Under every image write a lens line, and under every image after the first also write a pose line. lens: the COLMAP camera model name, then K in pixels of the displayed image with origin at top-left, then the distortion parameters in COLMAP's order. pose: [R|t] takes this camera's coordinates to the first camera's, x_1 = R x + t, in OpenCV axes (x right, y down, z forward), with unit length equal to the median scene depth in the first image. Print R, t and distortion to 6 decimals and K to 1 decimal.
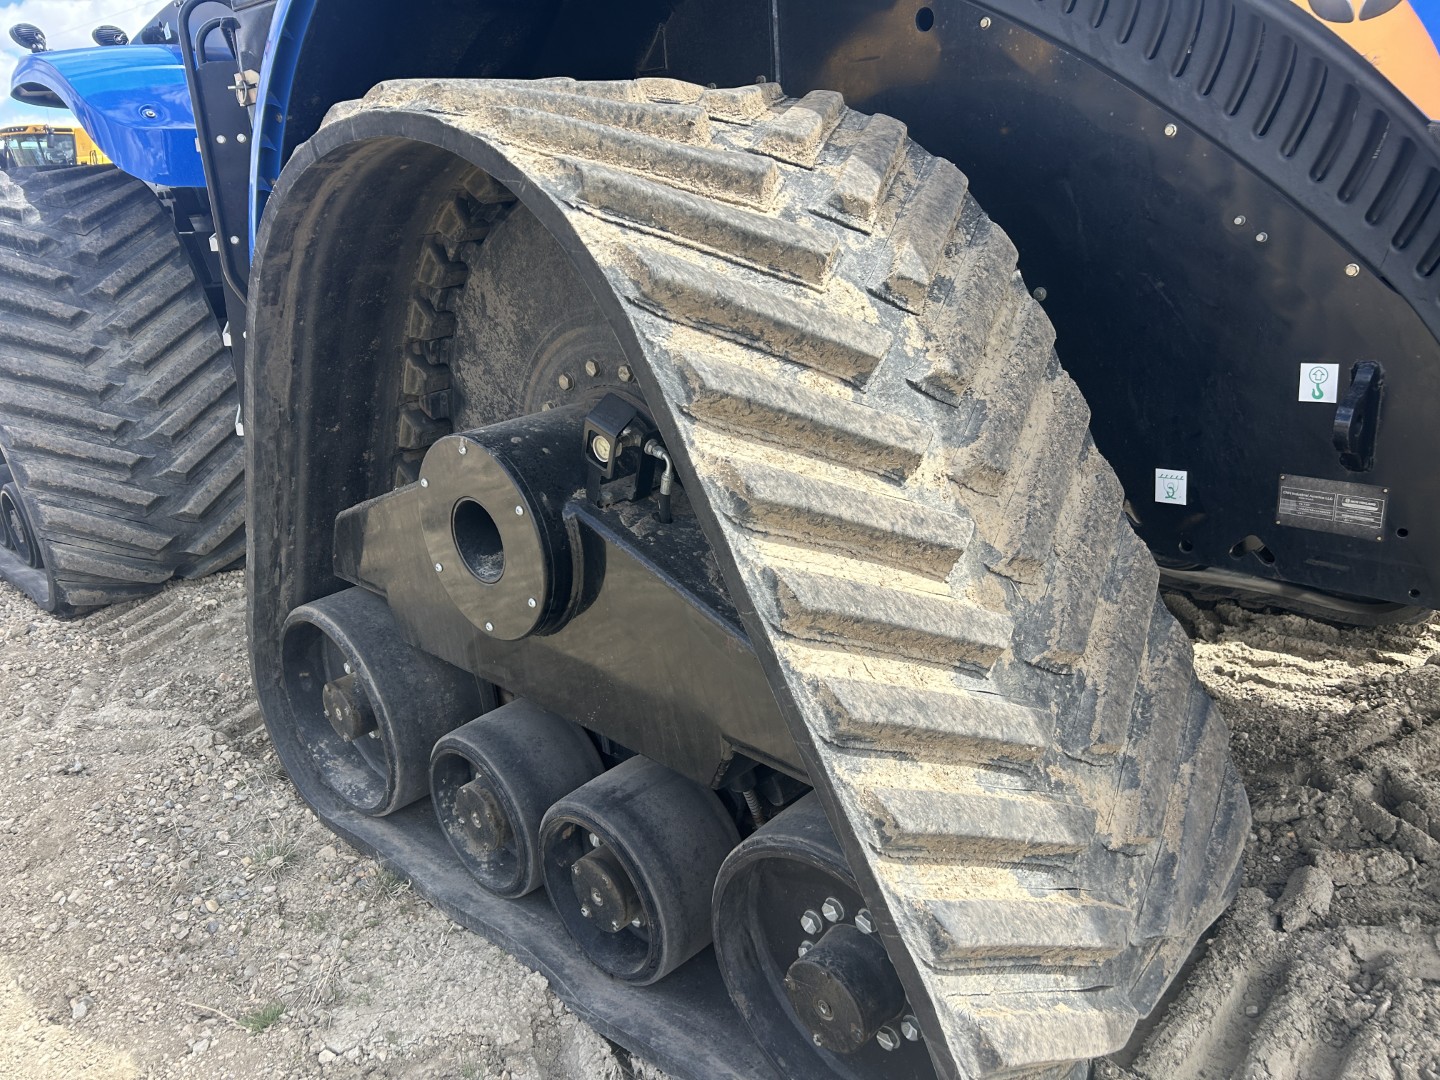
lens RADIAL K [[1078.8, 0, 720.0], [0, 1078.8, 540.0], [0, 0, 1]] dist [0.012166, -0.006238]
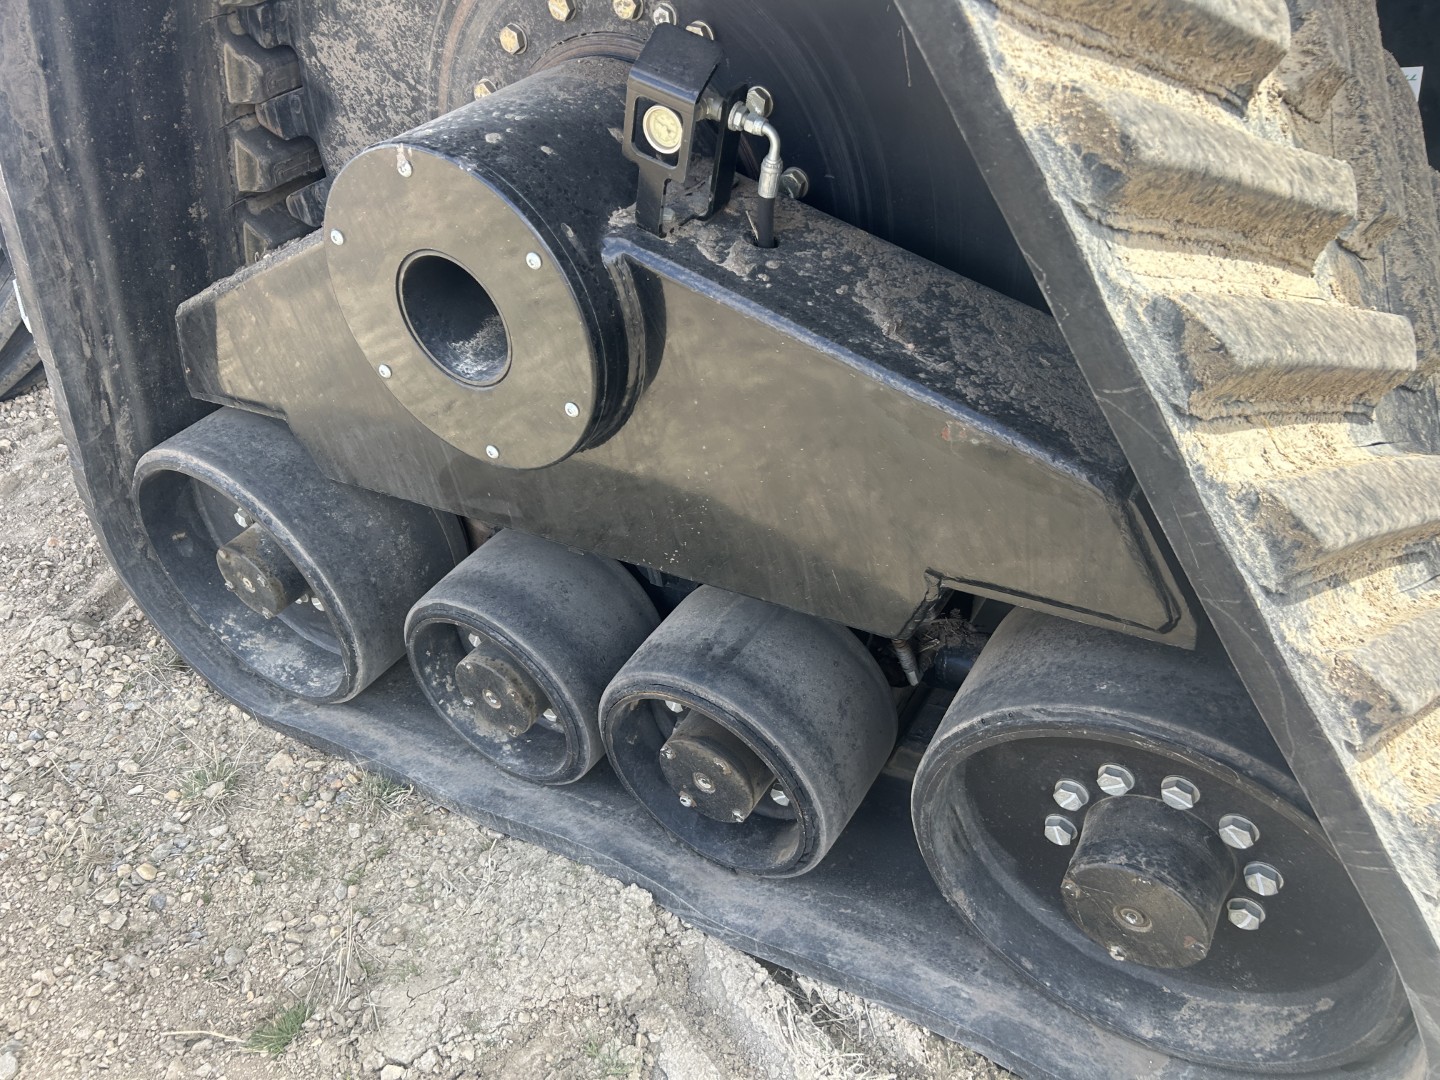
lens RADIAL K [[1095.9, 0, 720.0], [0, 1095.9, 540.0], [0, 0, 1]] dist [0.037742, -0.042357]
pose [[0.977611, -0.175334, 0.116342, -0.145754], [0.140607, 0.955662, 0.258729, -0.017792], [-0.156547, -0.236577, 0.958918, 0.291248]]
